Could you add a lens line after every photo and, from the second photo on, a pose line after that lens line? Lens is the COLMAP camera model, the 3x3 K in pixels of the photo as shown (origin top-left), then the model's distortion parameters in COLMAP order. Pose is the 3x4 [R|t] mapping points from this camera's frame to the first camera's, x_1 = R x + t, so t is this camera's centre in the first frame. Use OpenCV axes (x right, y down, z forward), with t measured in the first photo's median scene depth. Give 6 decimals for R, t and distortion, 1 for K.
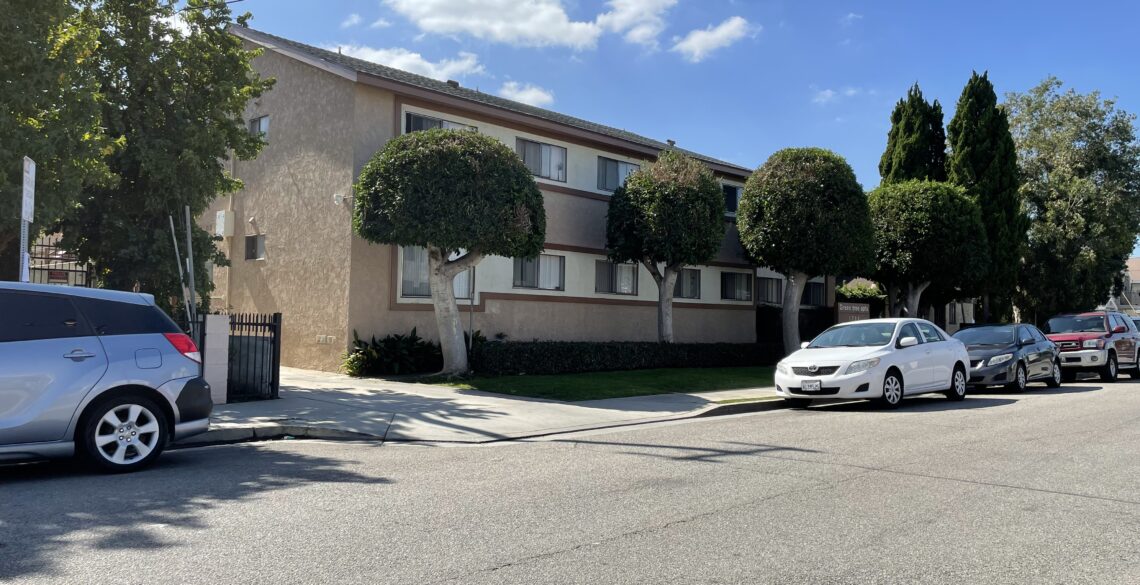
lens RADIAL K [[879.3, 0, 580.2], [0, 879.3, 293.9], [0, 0, 1]] dist [0.038258, -0.017597]
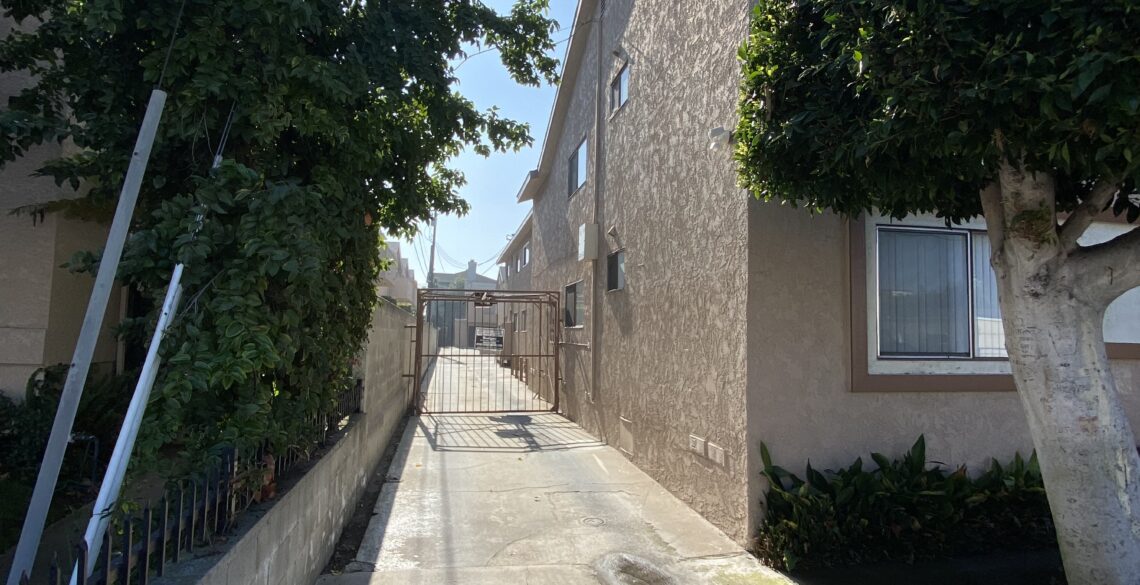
lens RADIAL K [[613.2, 0, 568.9], [0, 613.2, 291.6], [0, 0, 1]] dist [0.038827, -0.034606]
pose [[0.821141, -0.045261, -0.568927, -0.152540], [0.013329, 0.998099, -0.060165, -0.011857], [0.570569, 0.041821, 0.820184, 0.661290]]
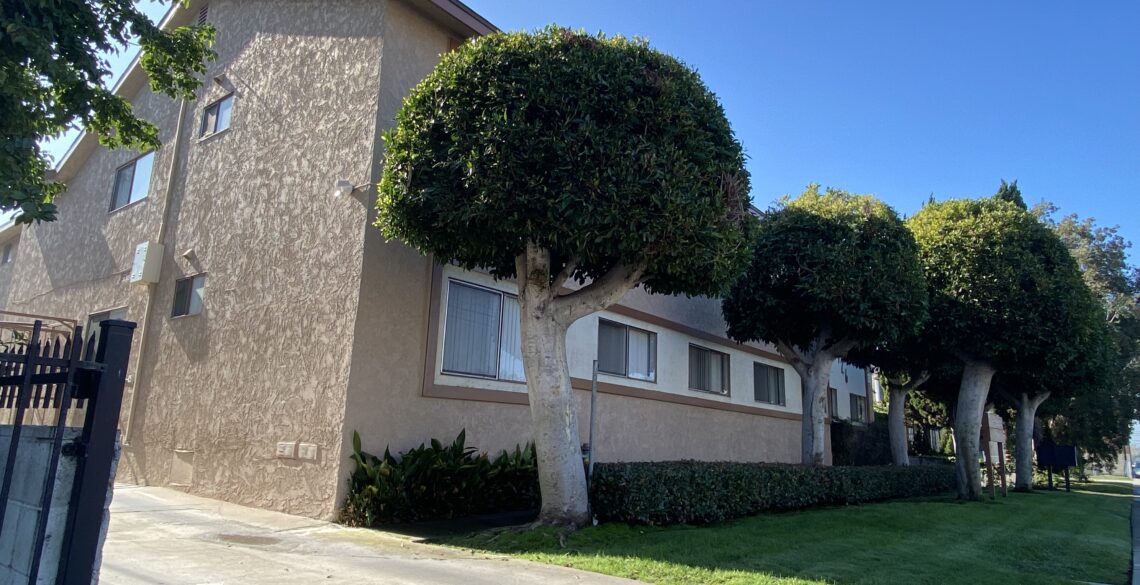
lens RADIAL K [[697.9, 0, 572.0], [0, 697.9, 293.5], [0, 0, 1]] dist [0.030654, -0.025287]
pose [[0.995036, 0.035981, 0.092786, -0.159519], [-0.018934, 0.983768, -0.178443, 0.030052], [-0.097700, 0.175800, 0.979566, 0.533829]]
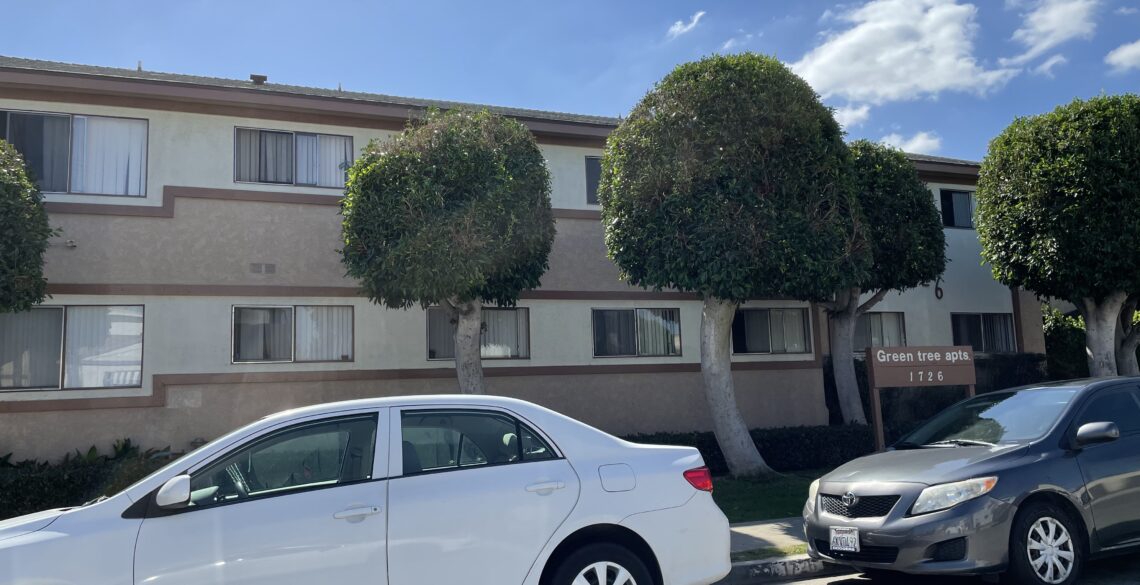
lens RADIAL K [[879.3, 0, 574.9], [0, 879.3, 282.3], [0, 0, 1]] dist [0.038258, -0.017597]
pose [[0.907241, -0.101923, -0.408076, 0.443838], [0.064642, 0.992457, -0.104168, 0.018591], [0.415615, 0.068127, 0.906986, 0.577684]]
